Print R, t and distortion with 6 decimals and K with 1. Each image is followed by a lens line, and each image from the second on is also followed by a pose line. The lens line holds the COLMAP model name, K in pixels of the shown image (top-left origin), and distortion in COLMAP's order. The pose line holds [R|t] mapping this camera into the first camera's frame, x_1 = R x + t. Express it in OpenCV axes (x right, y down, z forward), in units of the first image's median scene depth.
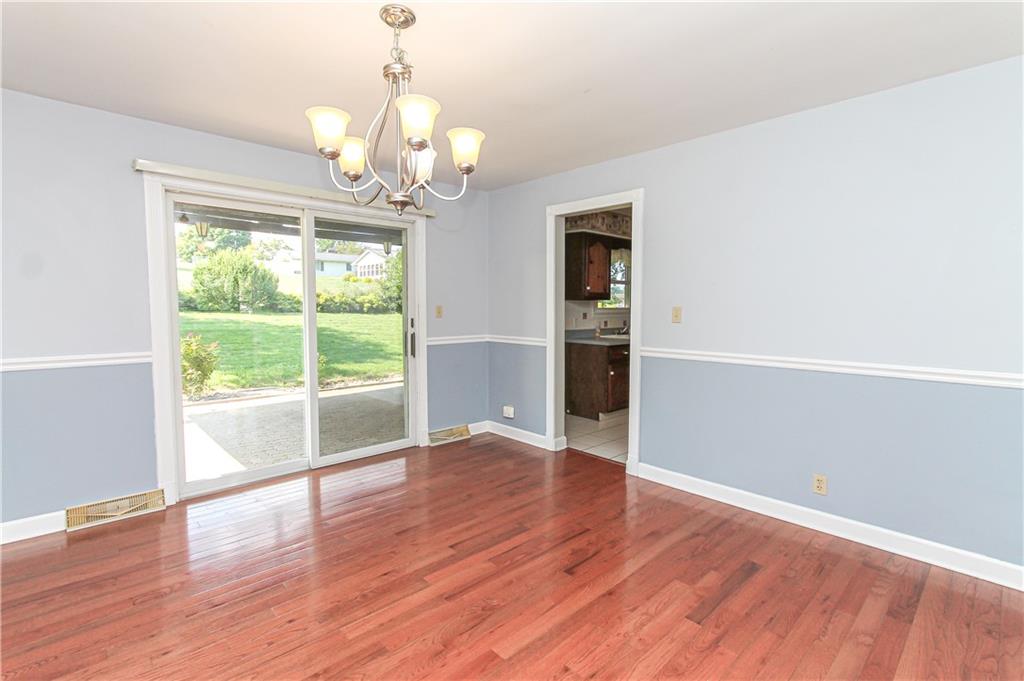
lens RADIAL K [[474.5, 0, 514.6], [0, 474.5, 341.5], [0, 0, 1]] dist [-0.003233, 0.000383]
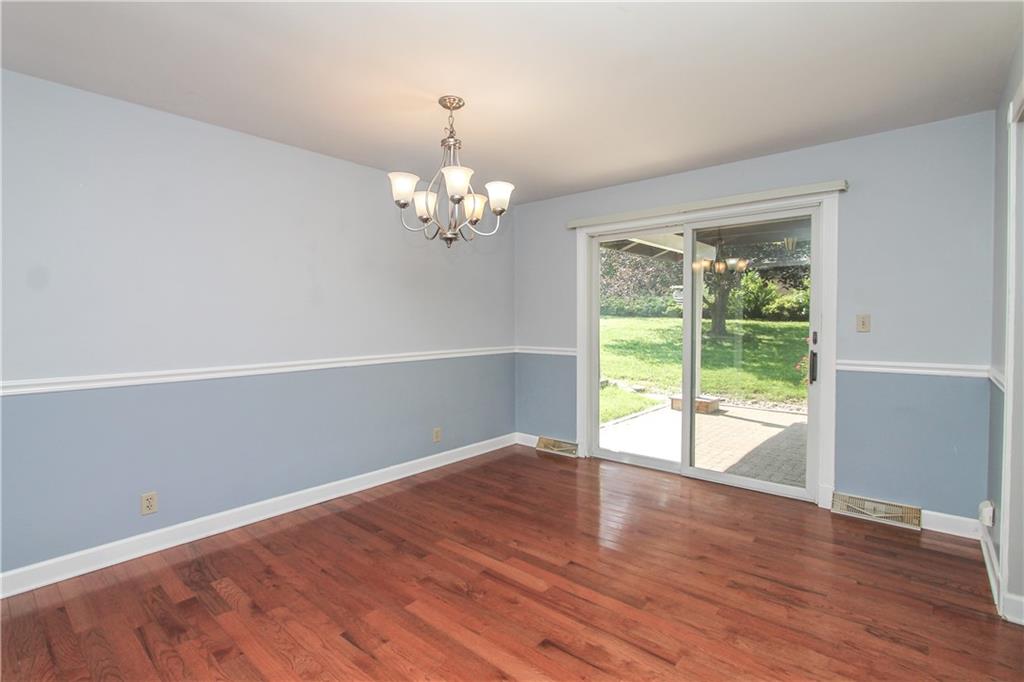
lens RADIAL K [[474.5, 0, 510.8], [0, 474.5, 339.7], [0, 0, 1]] dist [-0.003233, 0.000383]
pose [[0.119010, 0.044720, -0.991885, 0.558829], [-0.064127, 0.997246, 0.037267, -0.039590], [0.990820, 0.059171, 0.121550, 0.504780]]
